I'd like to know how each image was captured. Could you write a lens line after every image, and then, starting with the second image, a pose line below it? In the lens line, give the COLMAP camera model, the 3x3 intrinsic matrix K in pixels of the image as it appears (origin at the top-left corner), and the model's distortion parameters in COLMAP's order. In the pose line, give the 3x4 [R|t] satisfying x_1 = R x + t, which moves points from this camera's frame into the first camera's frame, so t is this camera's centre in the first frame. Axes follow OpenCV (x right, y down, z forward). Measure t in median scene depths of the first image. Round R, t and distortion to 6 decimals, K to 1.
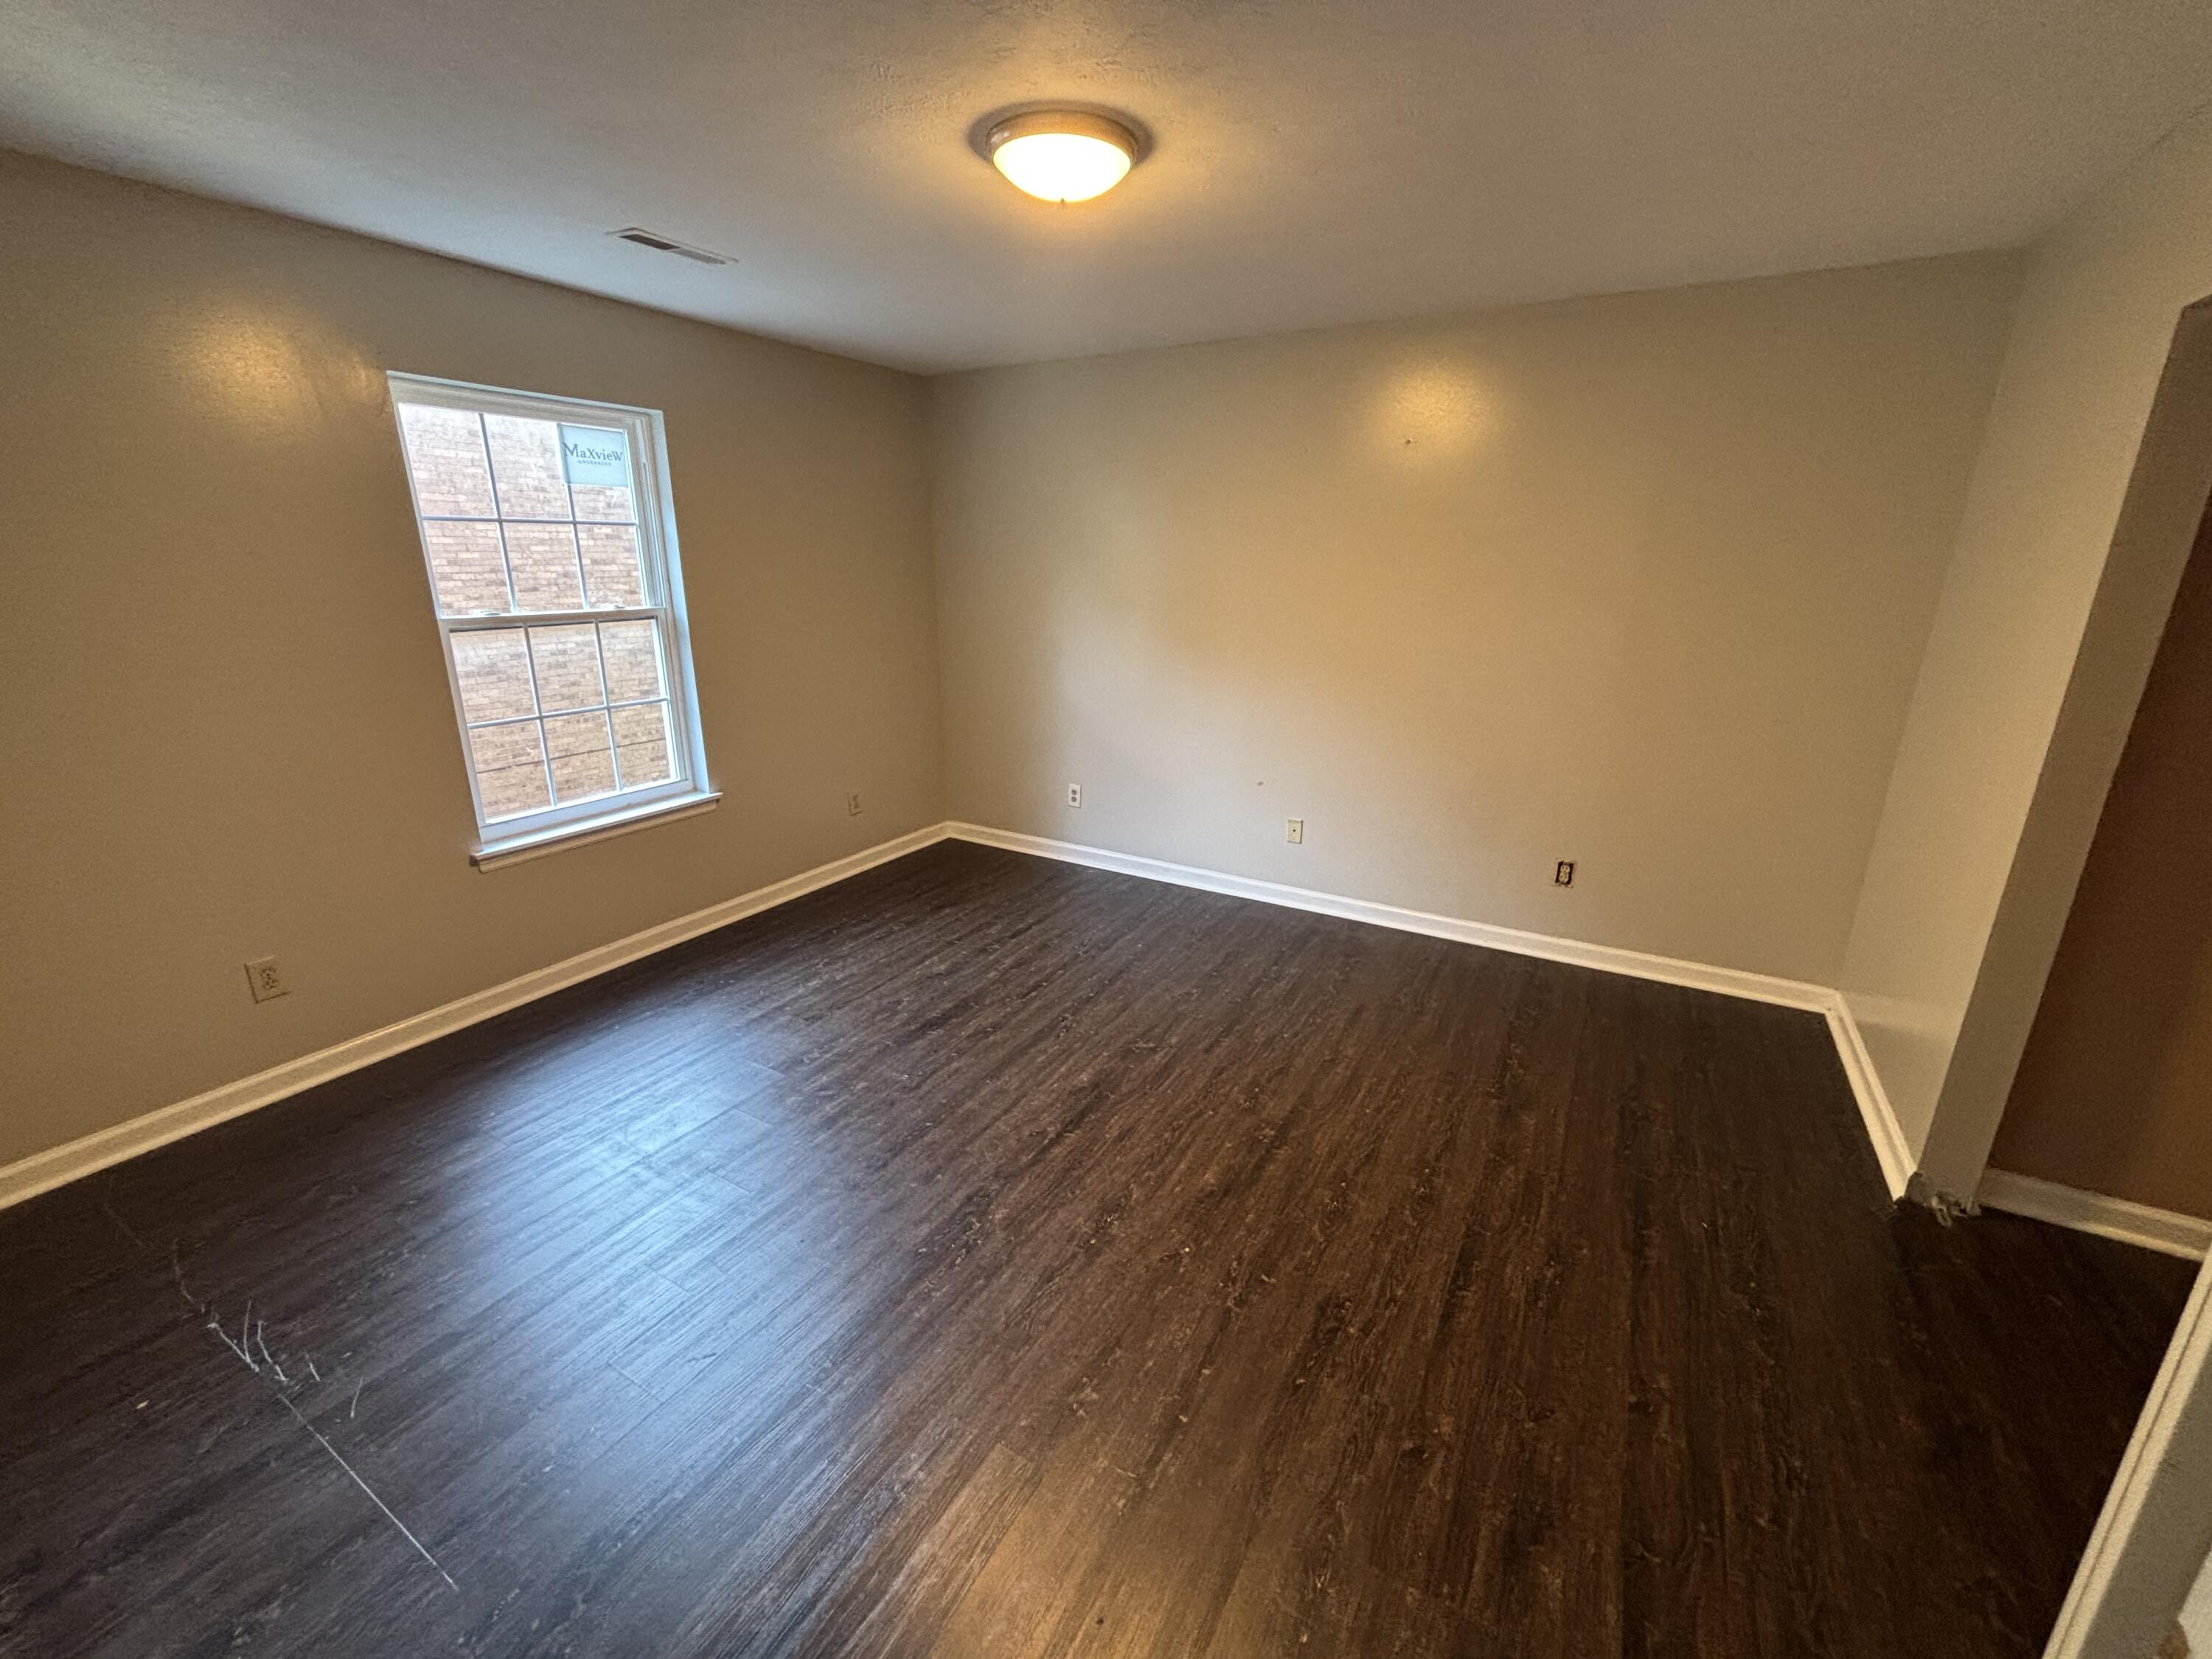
lens RADIAL K [[893.8, 0, 1122.5], [0, 893.8, 818.7], [0, 0, 1]] dist [0.003367, 0.000254]
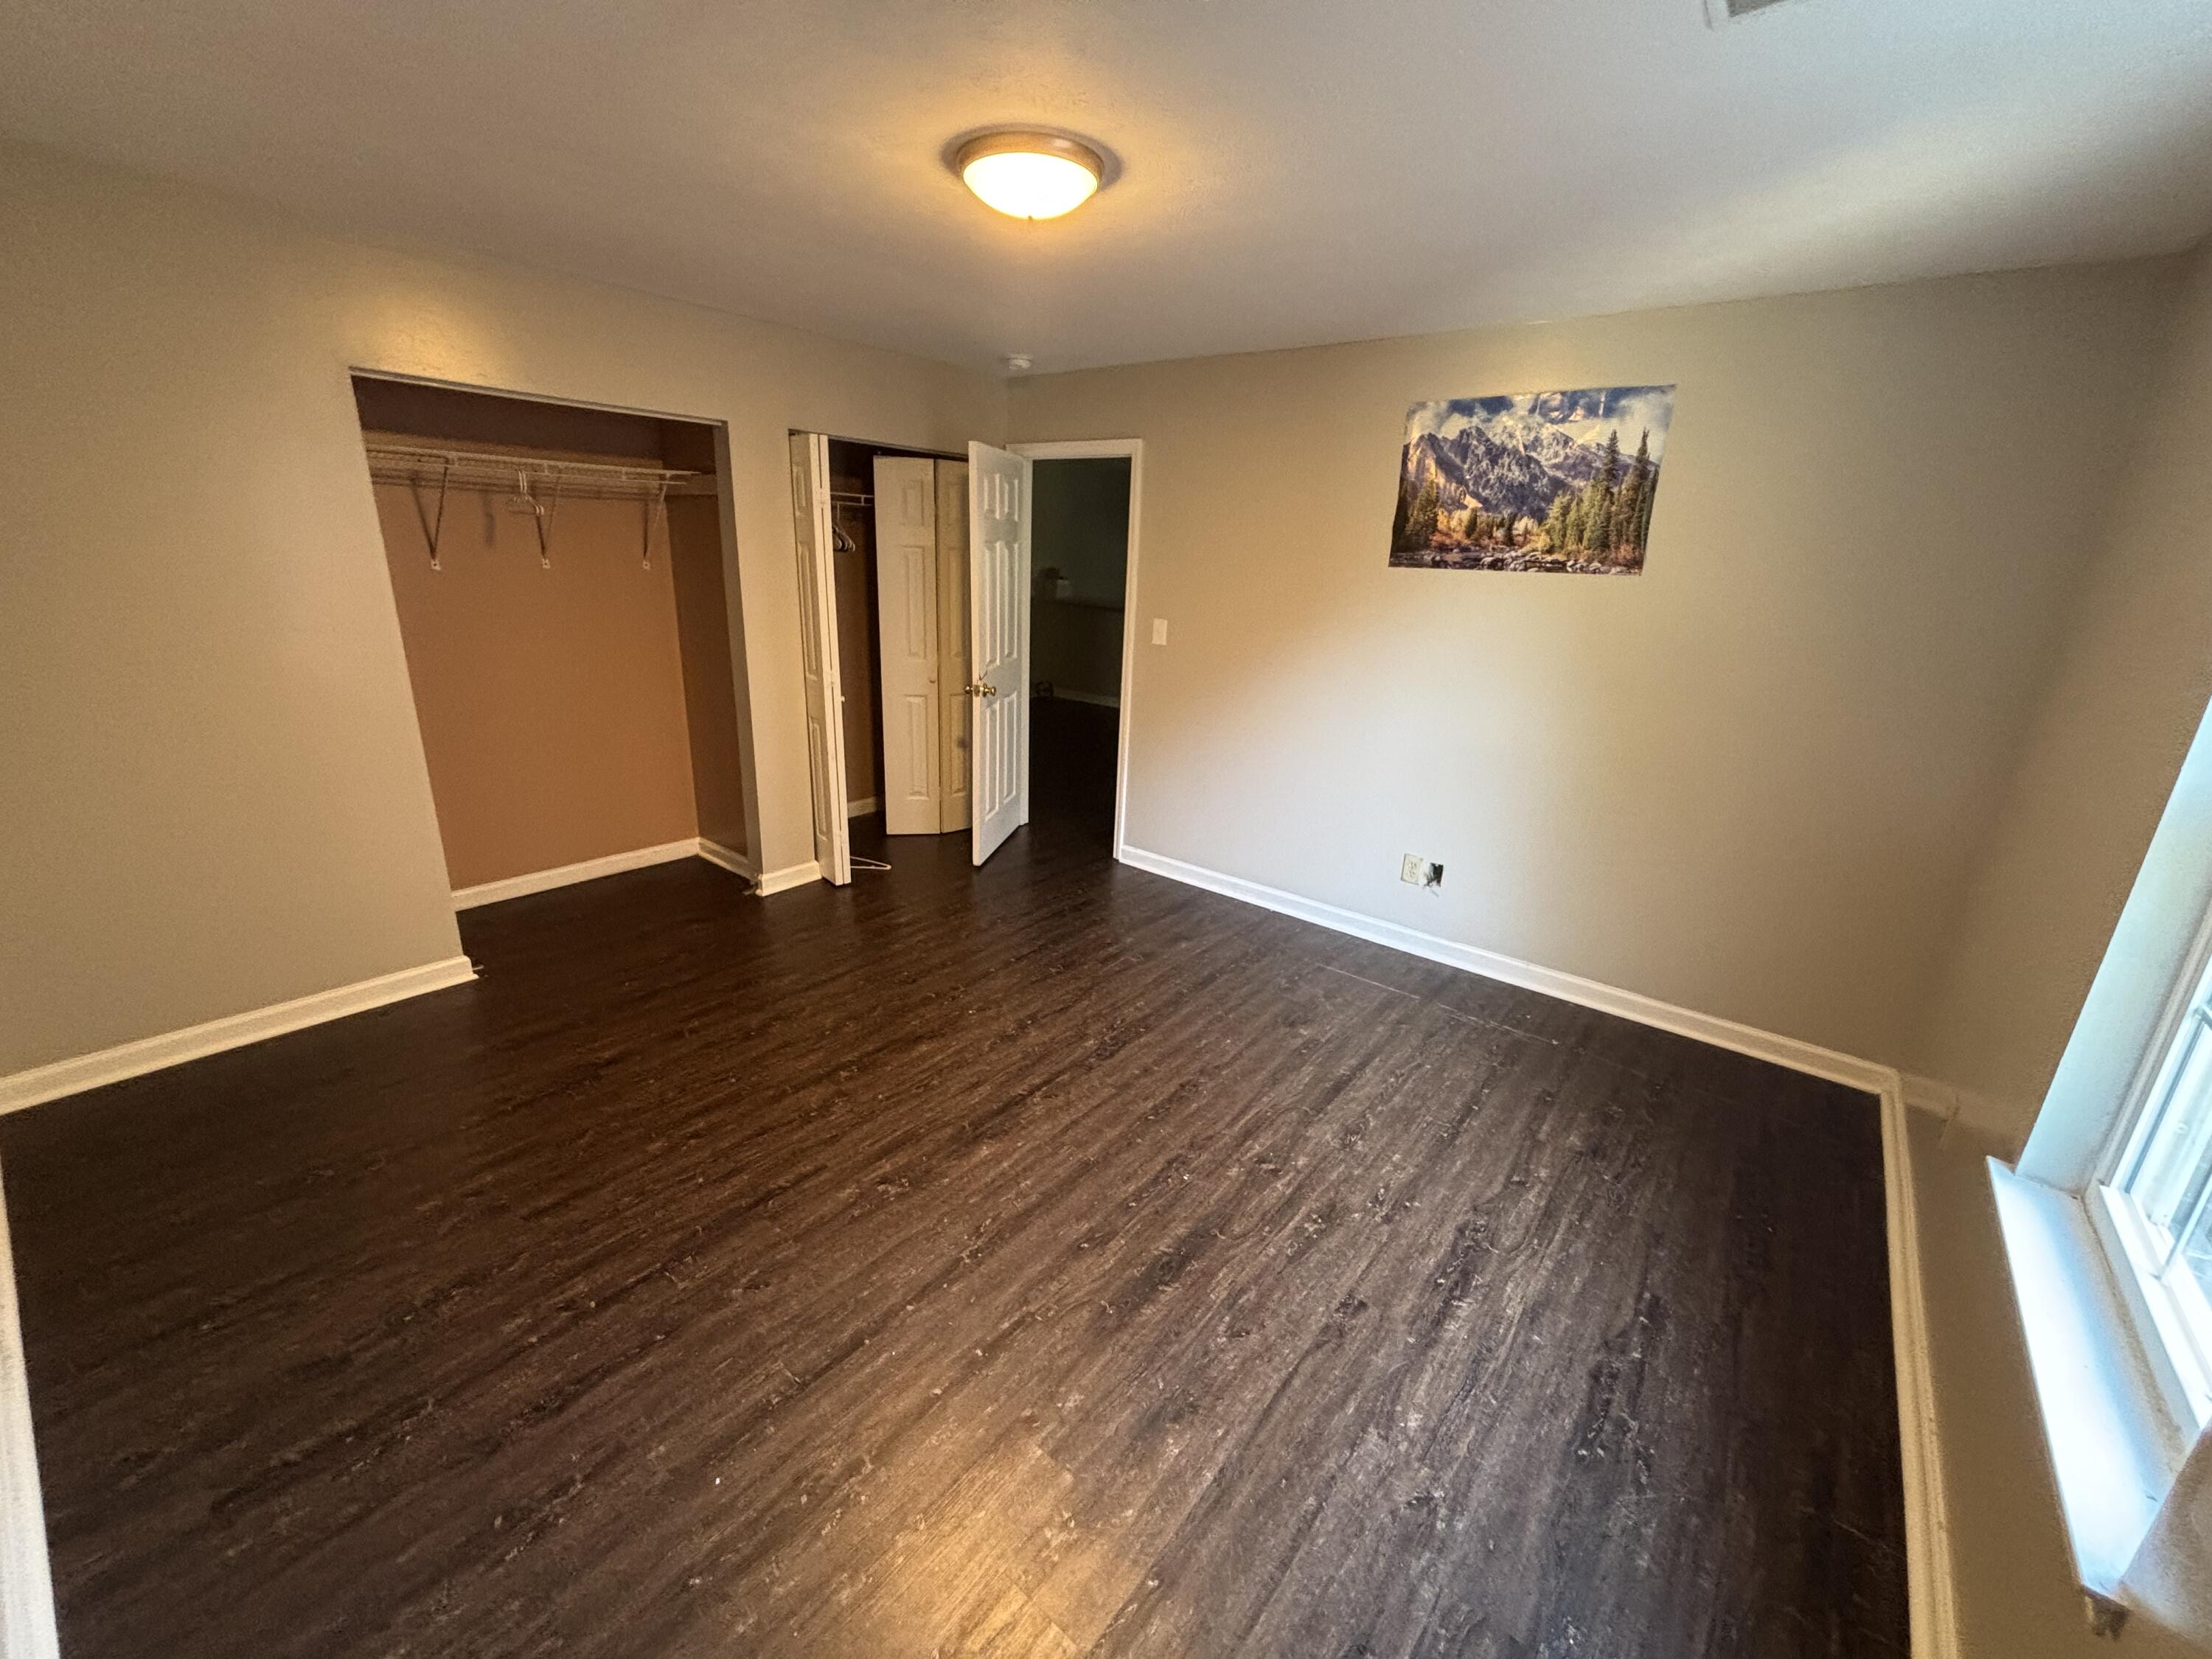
lens RADIAL K [[893.8, 0, 1116.4], [0, 893.8, 826.9], [0, 0, 1]] dist [0.003367, 0.000254]
pose [[-0.986873, -0.098566, 0.127933, -0.257954], [-0.012693, 0.837044, 0.546988, -0.473560], [-0.161000, 0.538184, -0.827307, 1.571574]]
